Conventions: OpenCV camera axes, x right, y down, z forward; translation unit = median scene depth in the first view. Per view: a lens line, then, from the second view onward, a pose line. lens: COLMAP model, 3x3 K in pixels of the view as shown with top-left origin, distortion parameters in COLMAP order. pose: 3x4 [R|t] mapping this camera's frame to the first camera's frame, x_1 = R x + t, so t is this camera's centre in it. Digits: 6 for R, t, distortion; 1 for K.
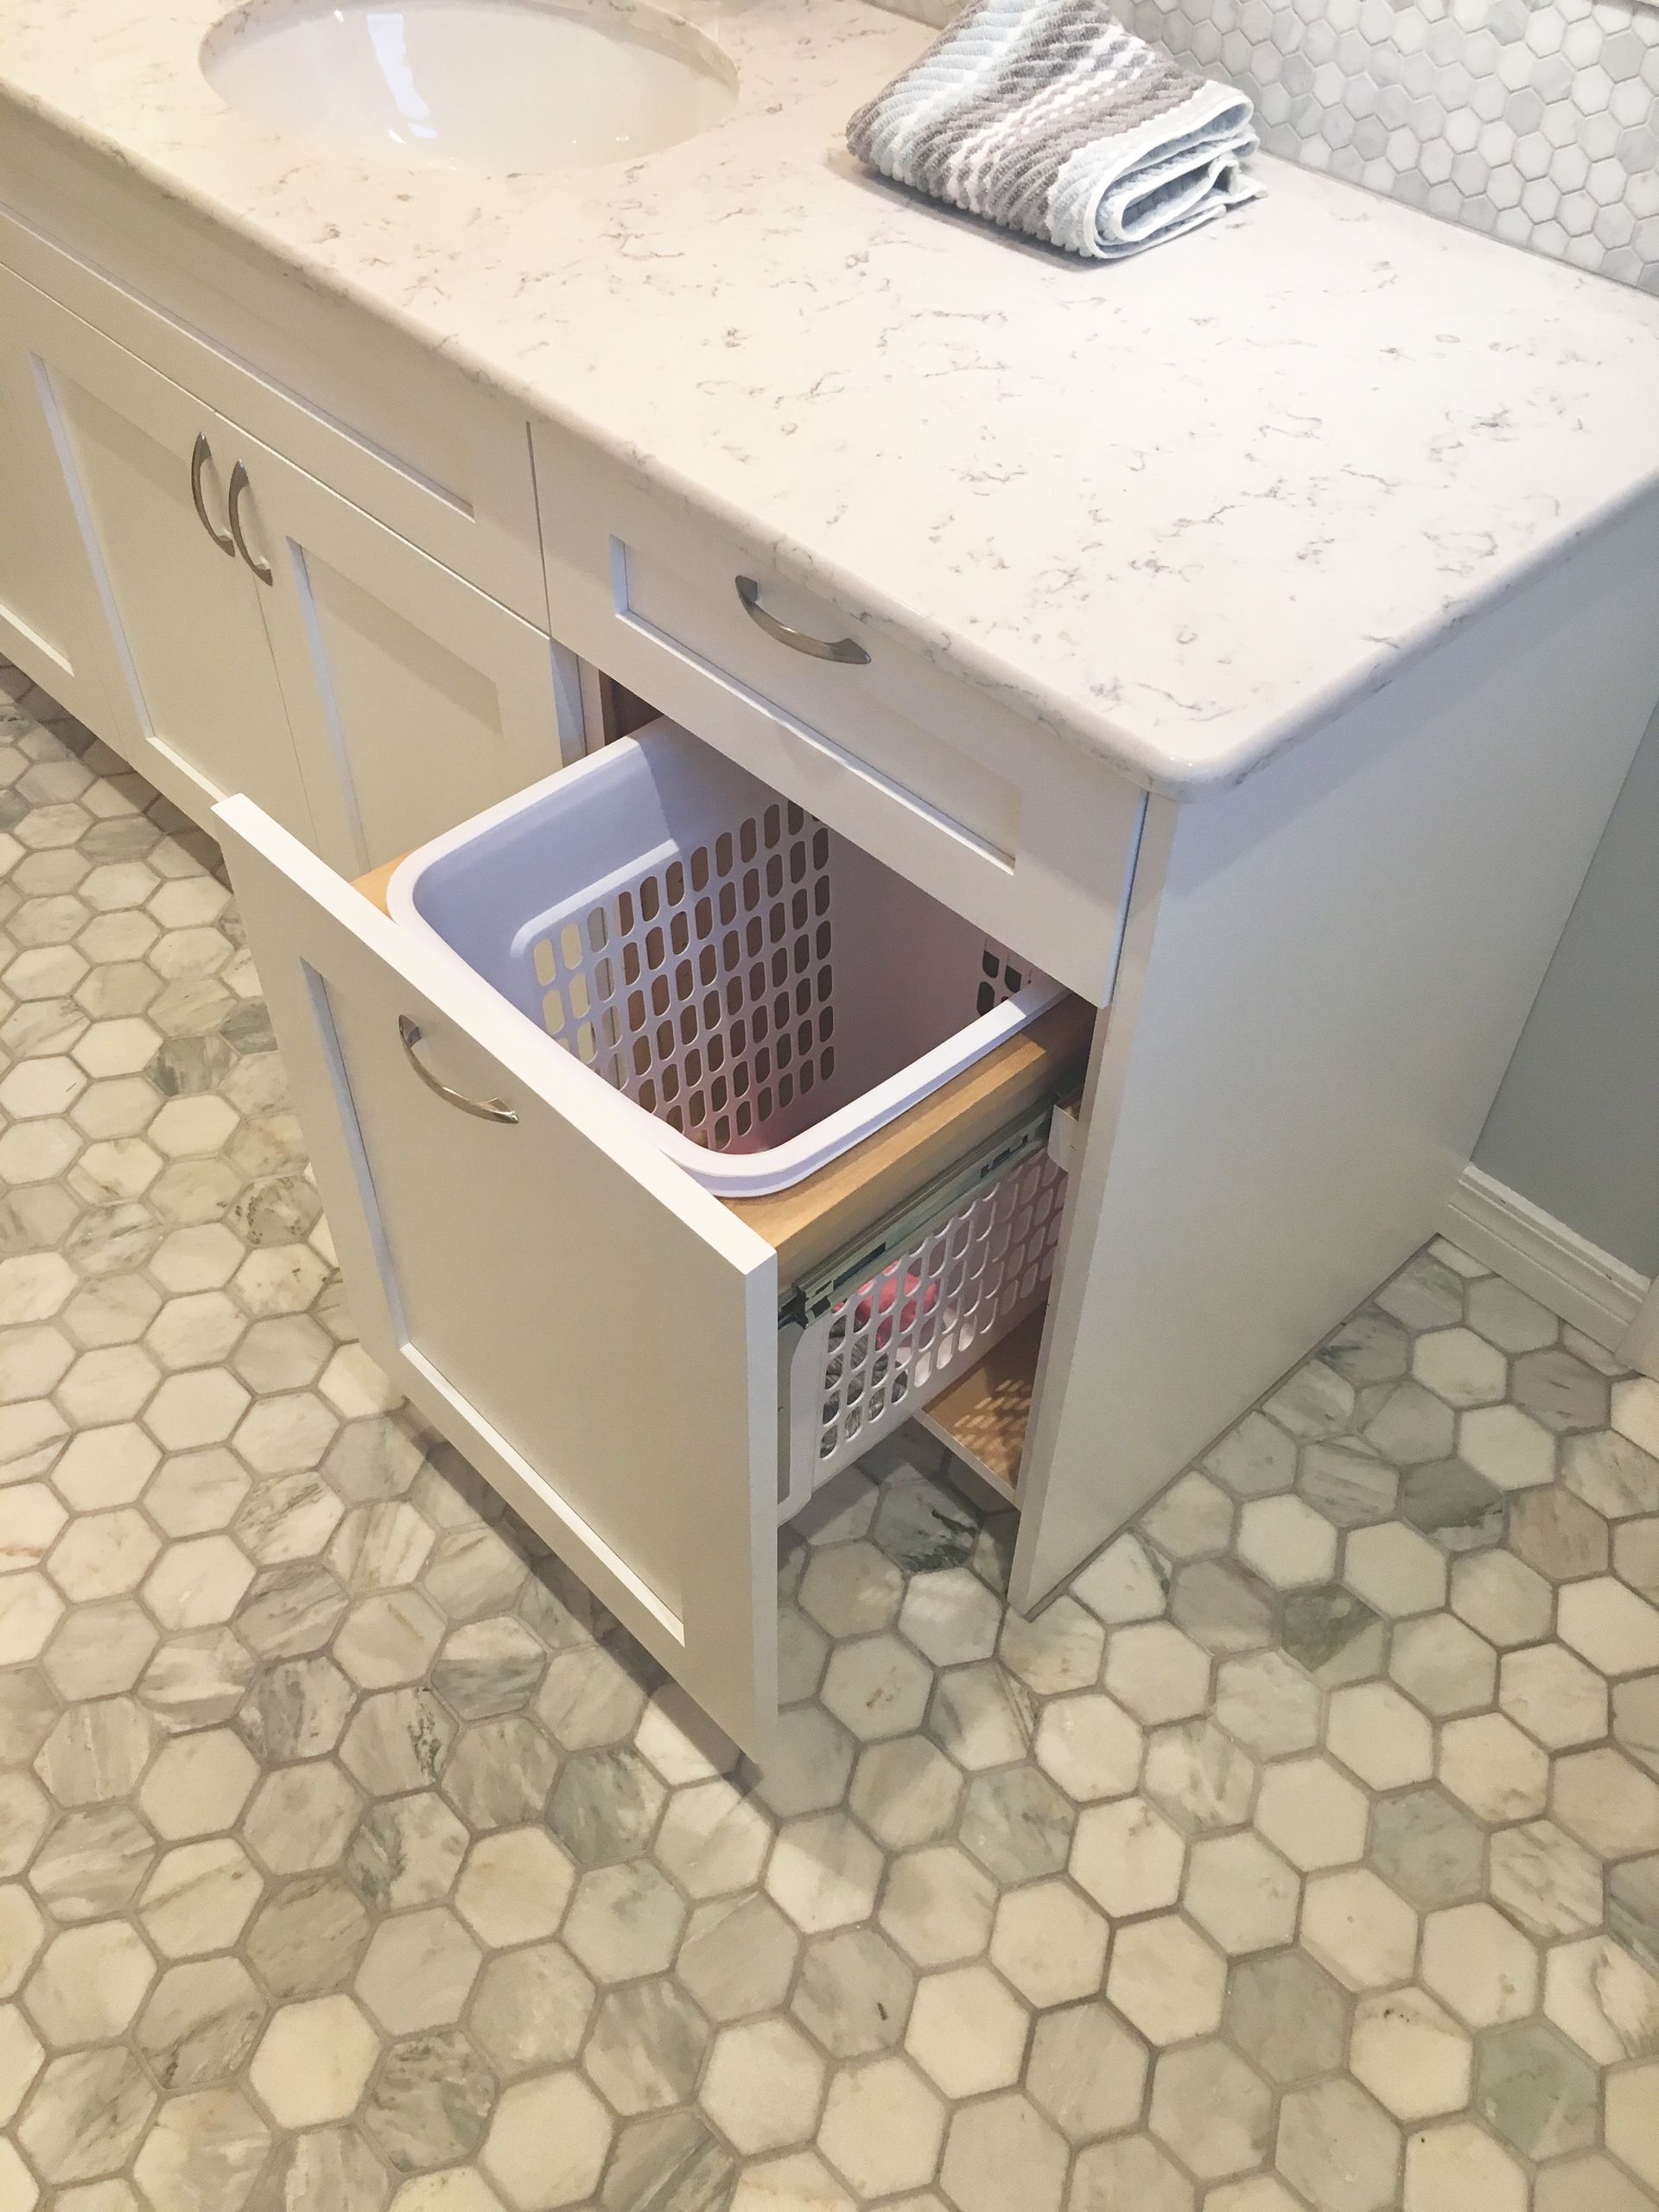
lens RADIAL K [[1881.8, 0, 831.1], [0, 1881.8, 1104.0], [0, 0, 1]] dist [0.077447, -0.103740]
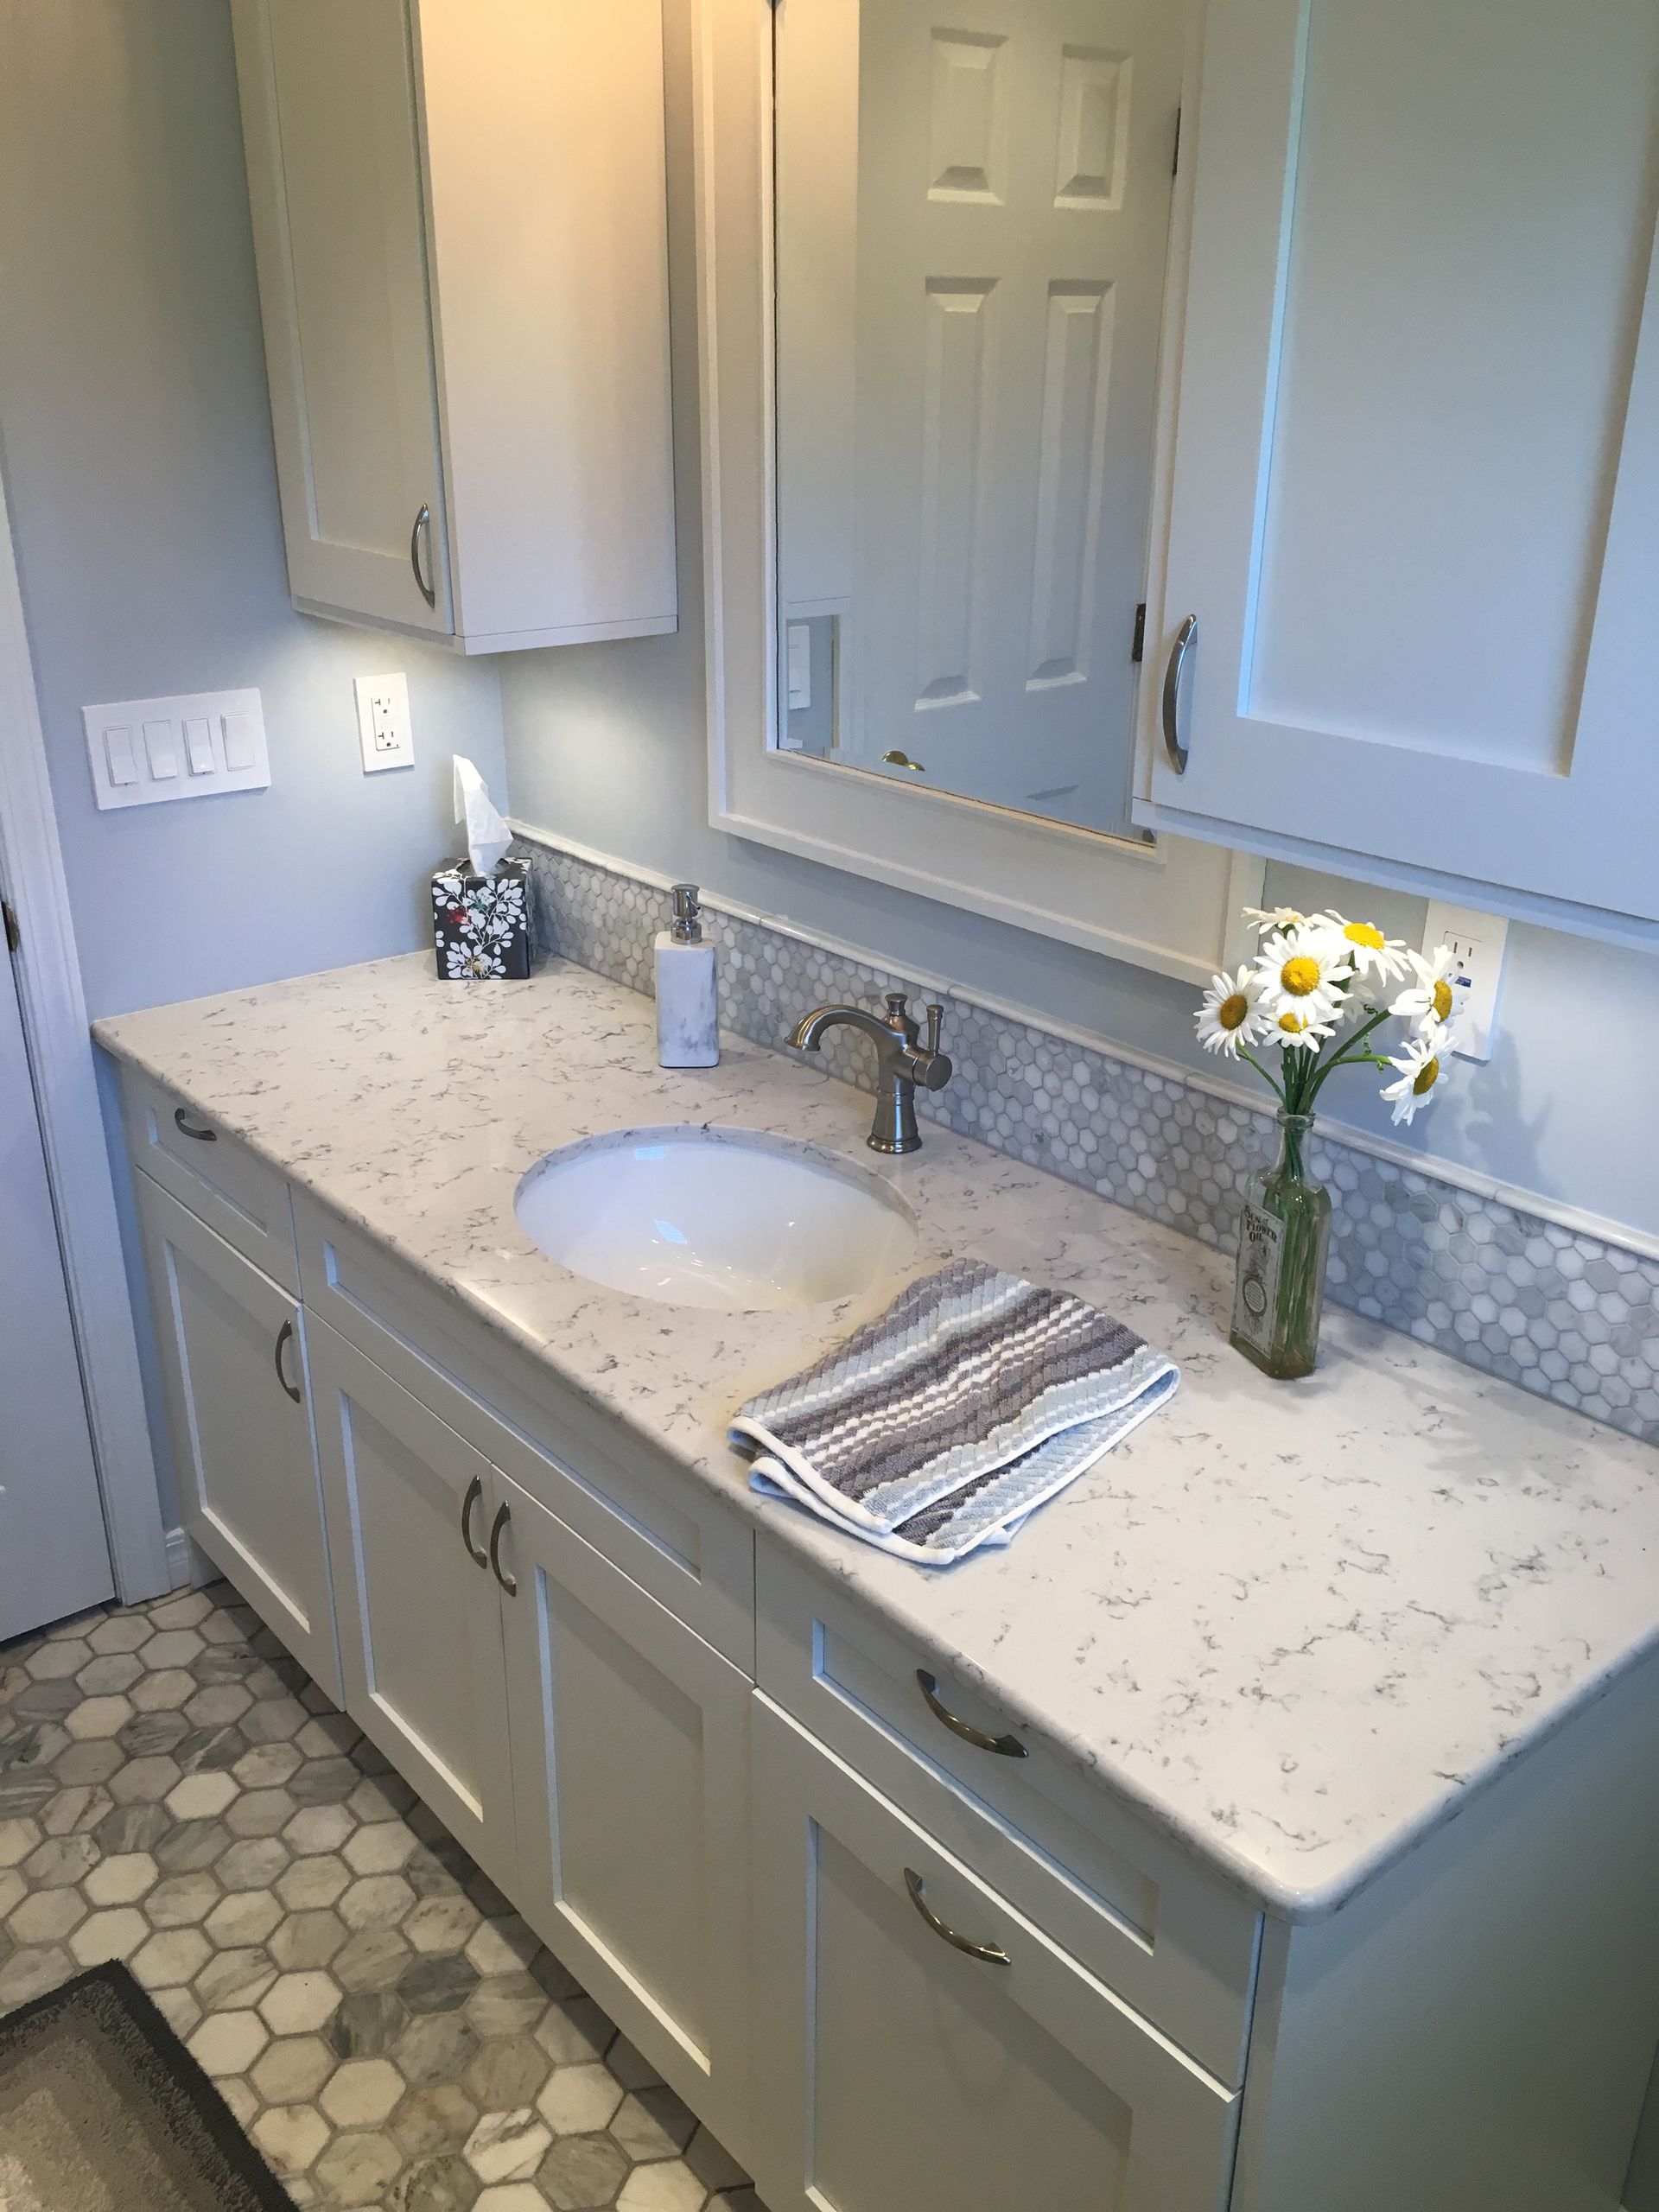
lens RADIAL K [[1881.8, 0, 825.2], [0, 1881.8, 1103.7], [0, 0, 1]] dist [0.077447, -0.103740]
pose [[0.997327, 0.014388, -0.071636, -0.022042], [-0.043247, 0.906482, -0.420025, -0.072365], [0.058893, 0.422000, 0.904681, -0.226825]]
